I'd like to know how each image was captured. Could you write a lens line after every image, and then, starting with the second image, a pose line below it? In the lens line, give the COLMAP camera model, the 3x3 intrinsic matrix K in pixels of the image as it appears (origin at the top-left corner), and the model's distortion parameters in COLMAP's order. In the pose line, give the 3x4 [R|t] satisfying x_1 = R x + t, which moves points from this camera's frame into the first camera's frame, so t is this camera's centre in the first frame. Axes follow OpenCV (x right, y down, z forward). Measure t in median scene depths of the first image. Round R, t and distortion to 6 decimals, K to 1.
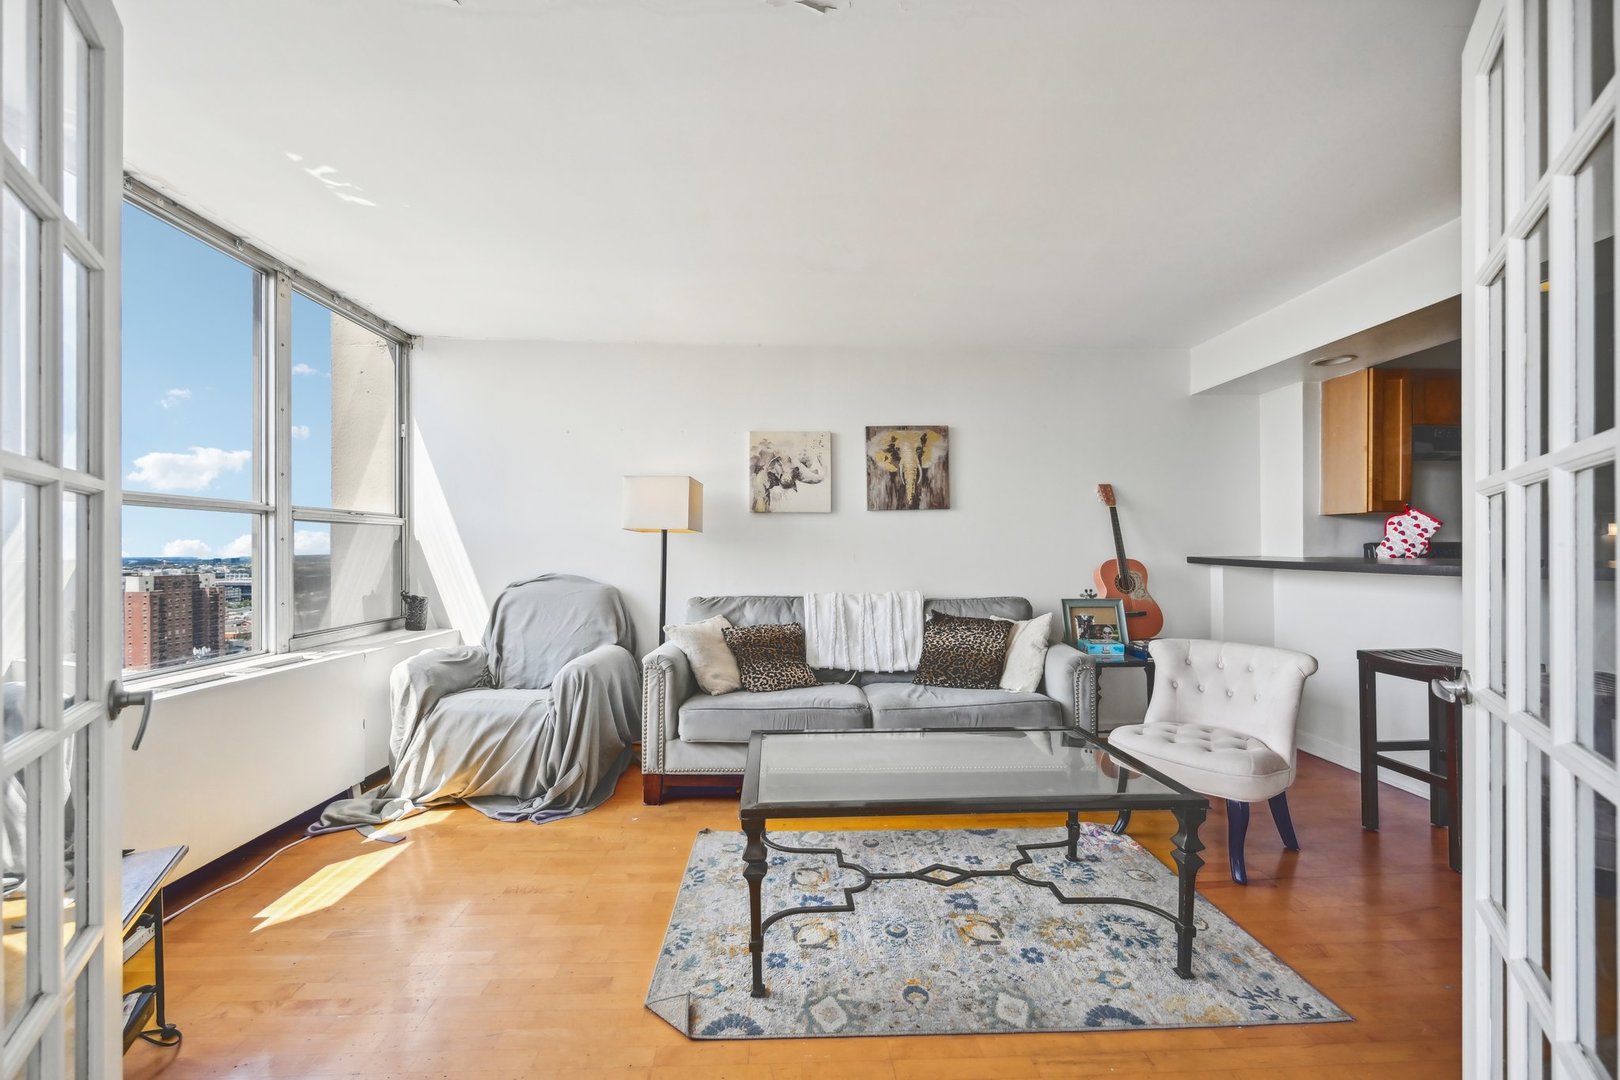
lens RADIAL K [[652.9, 0, 811.9], [0, 652.9, 549.2], [0, 0, 1]] dist [0.000892, -0.000272]
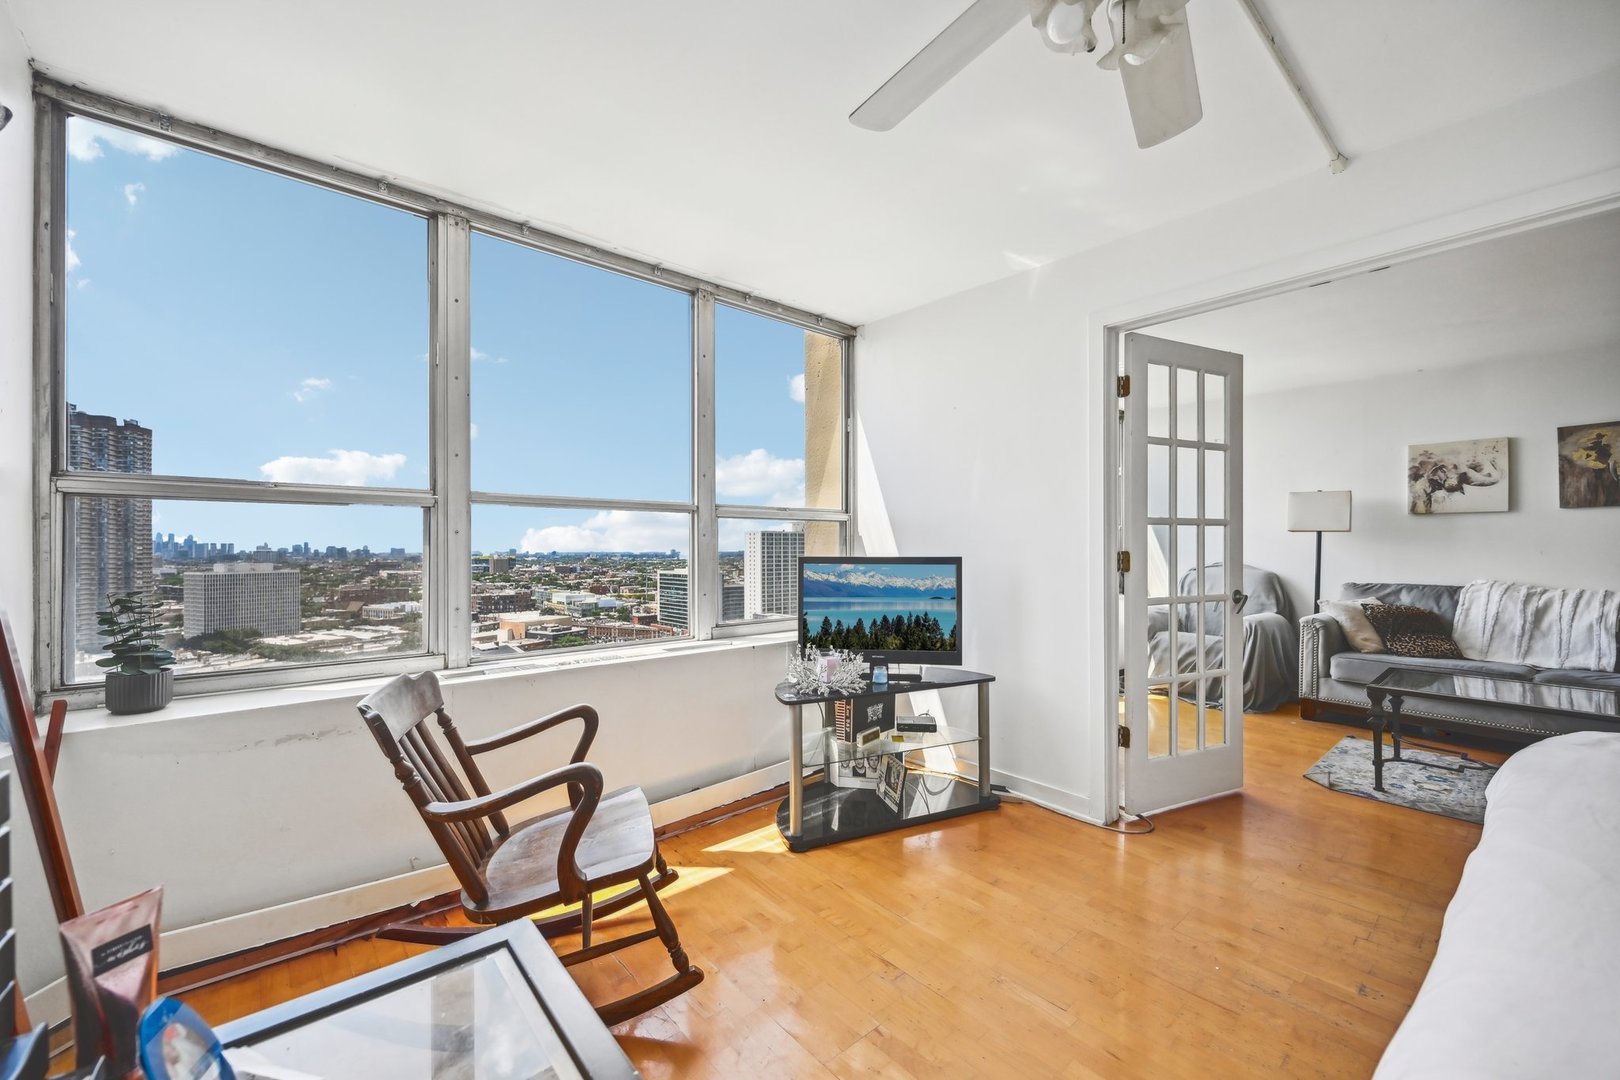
lens RADIAL K [[652.9, 0, 811.9], [0, 652.9, 549.2], [0, 0, 1]] dist [0.000892, -0.000272]
pose [[0.631232, 0.007103, -0.775562, 0.144737], [0.000378, 0.999955, 0.009465, -0.003870], [0.775594, -0.006268, 0.631201, -0.603831]]
